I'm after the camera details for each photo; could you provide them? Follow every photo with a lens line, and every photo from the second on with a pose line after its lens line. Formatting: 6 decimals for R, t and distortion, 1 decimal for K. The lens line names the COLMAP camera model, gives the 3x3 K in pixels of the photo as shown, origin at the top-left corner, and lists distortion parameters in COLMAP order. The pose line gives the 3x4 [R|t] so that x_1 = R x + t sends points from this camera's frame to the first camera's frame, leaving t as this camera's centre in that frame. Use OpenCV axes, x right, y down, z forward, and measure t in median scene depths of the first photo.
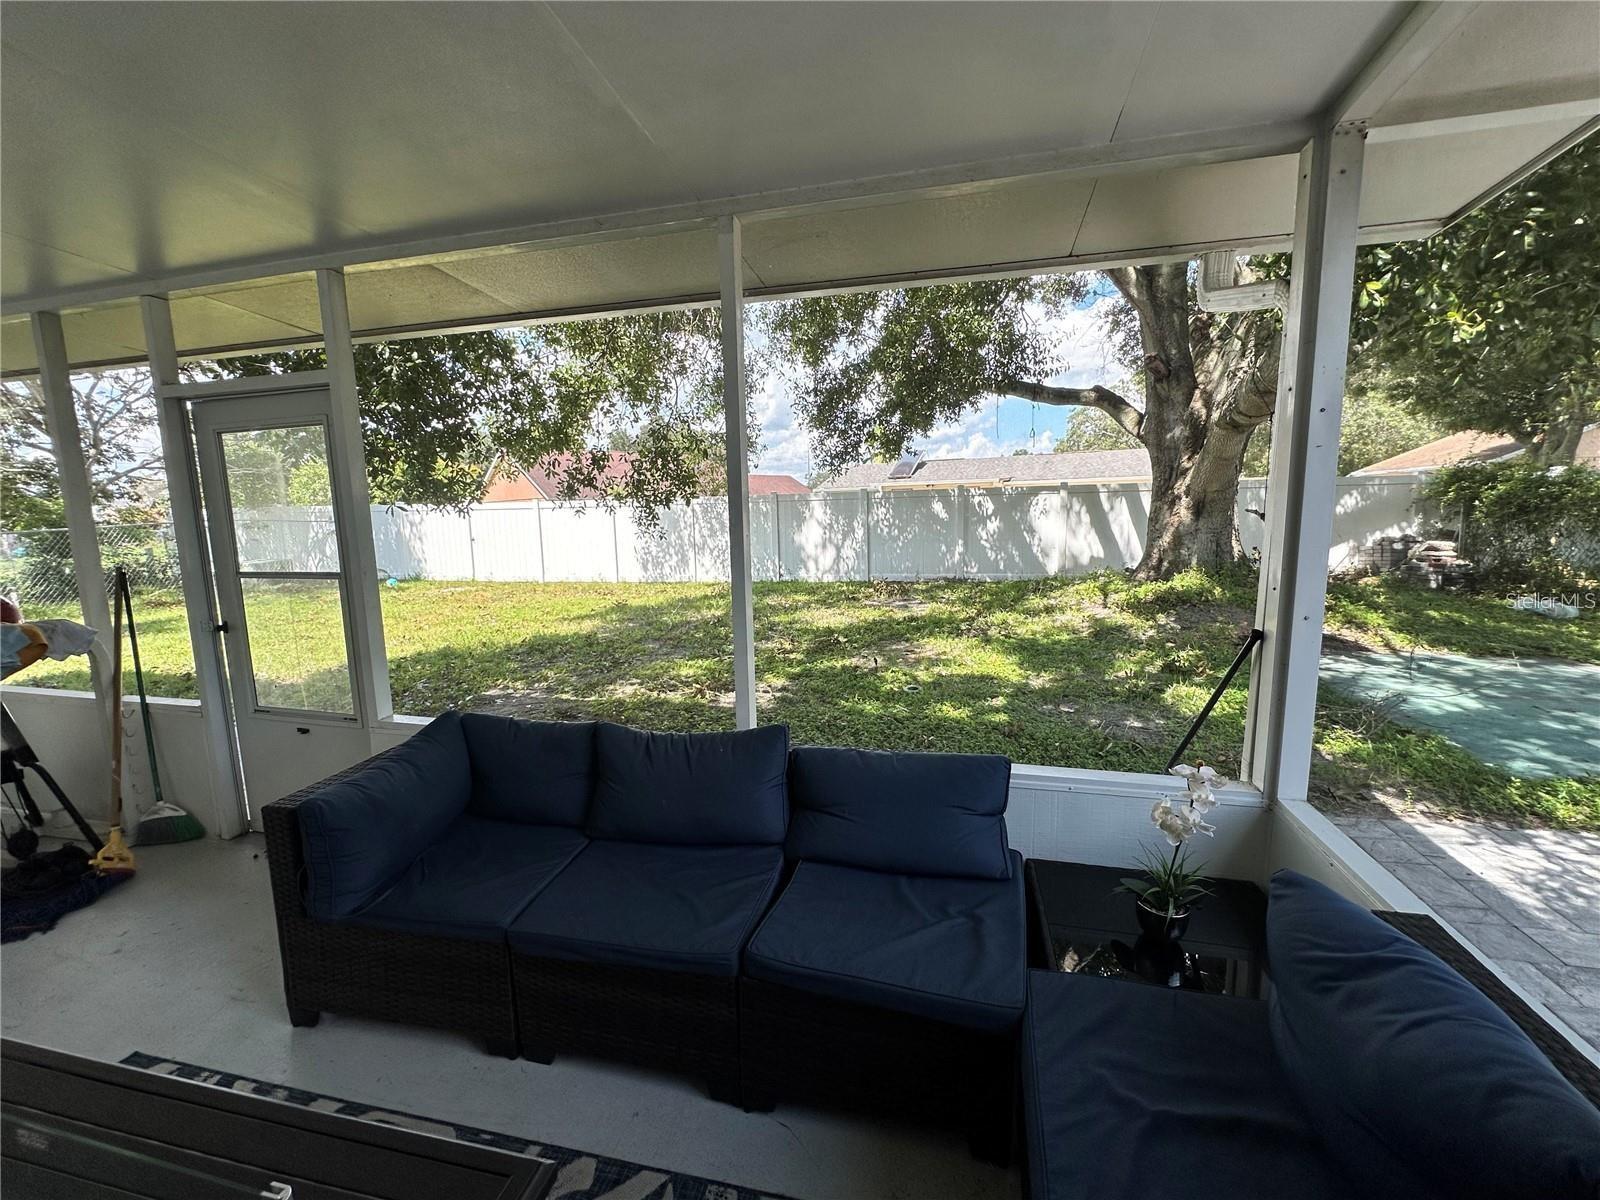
lens RADIAL K [[640.7, 0, 799.5], [0, 640.7, 597.4], [0, 0, 1]] dist [-0.004204, -0.000305]
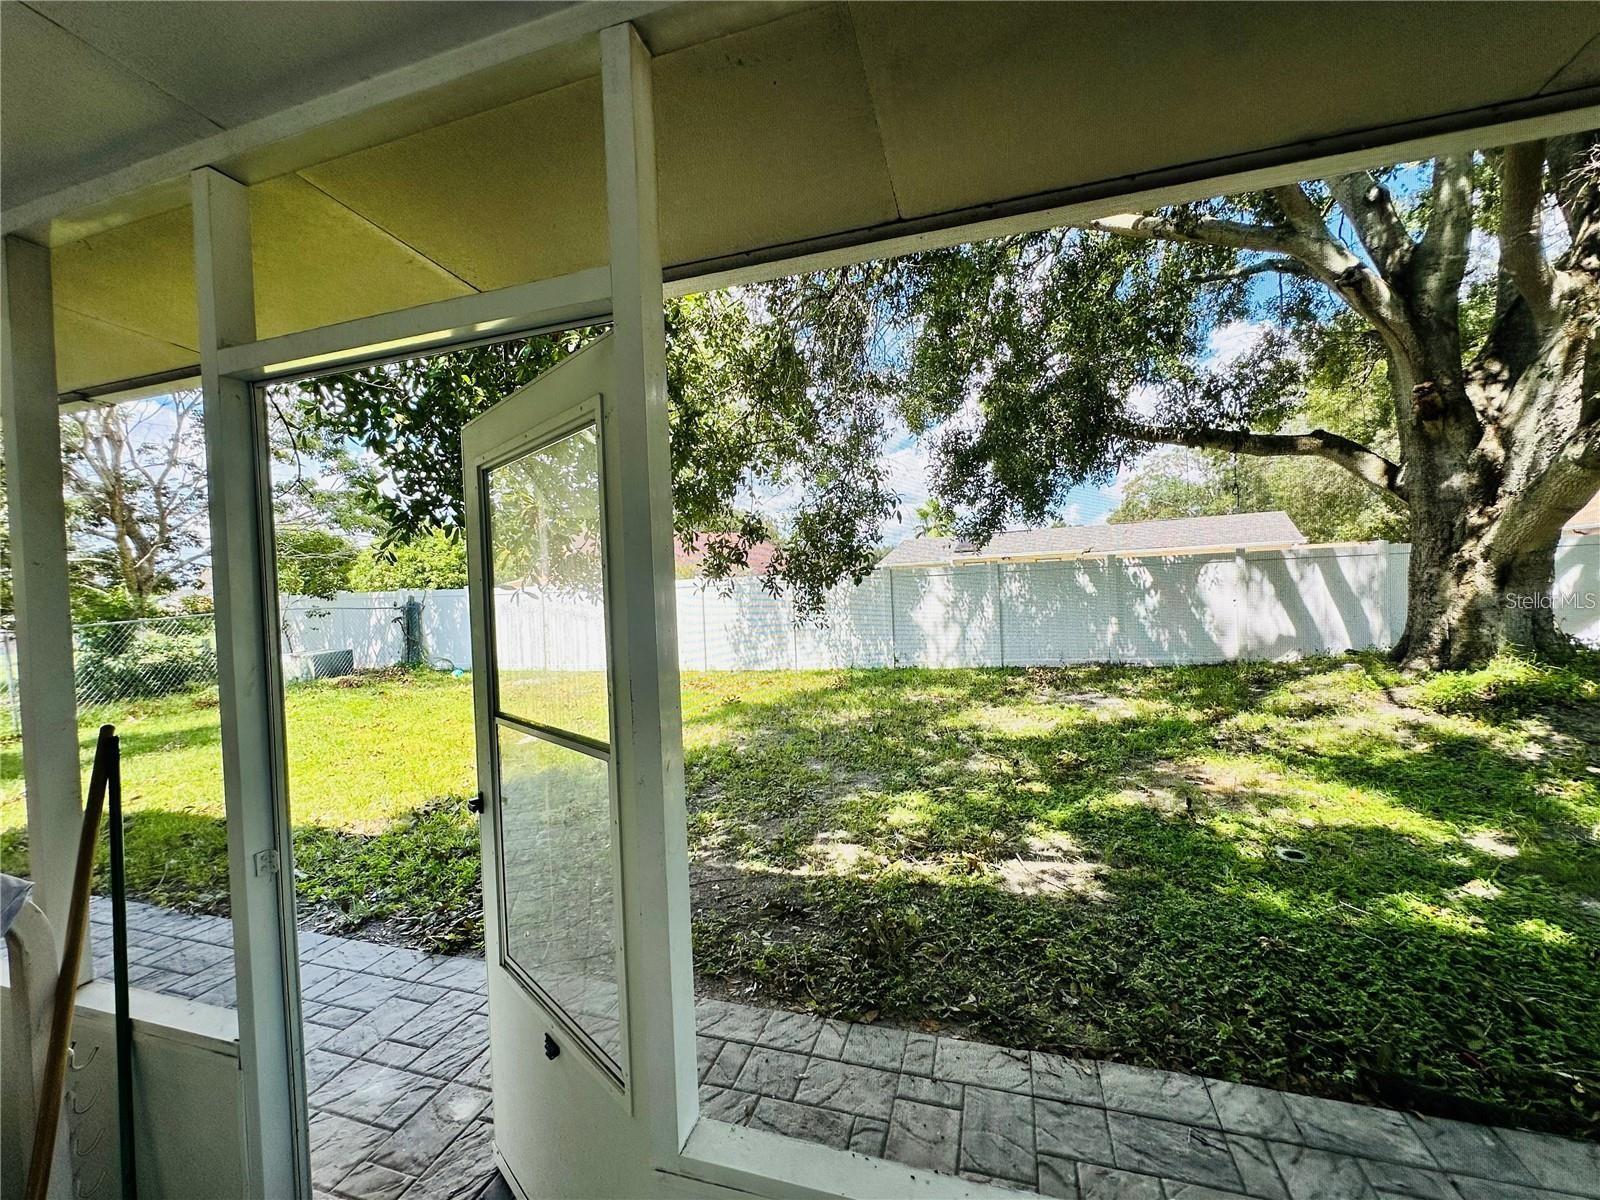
lens RADIAL K [[641.3, 0, 802.5], [0, 641.3, 595.5], [0, 0, 1]] dist [0.000002, 0.000068]
pose [[0.998685, -0.018029, -0.048002, -0.162588], [0.012120, 0.992619, -0.120665, -0.027544], [0.049823, 0.119924, 0.991532, 0.167596]]
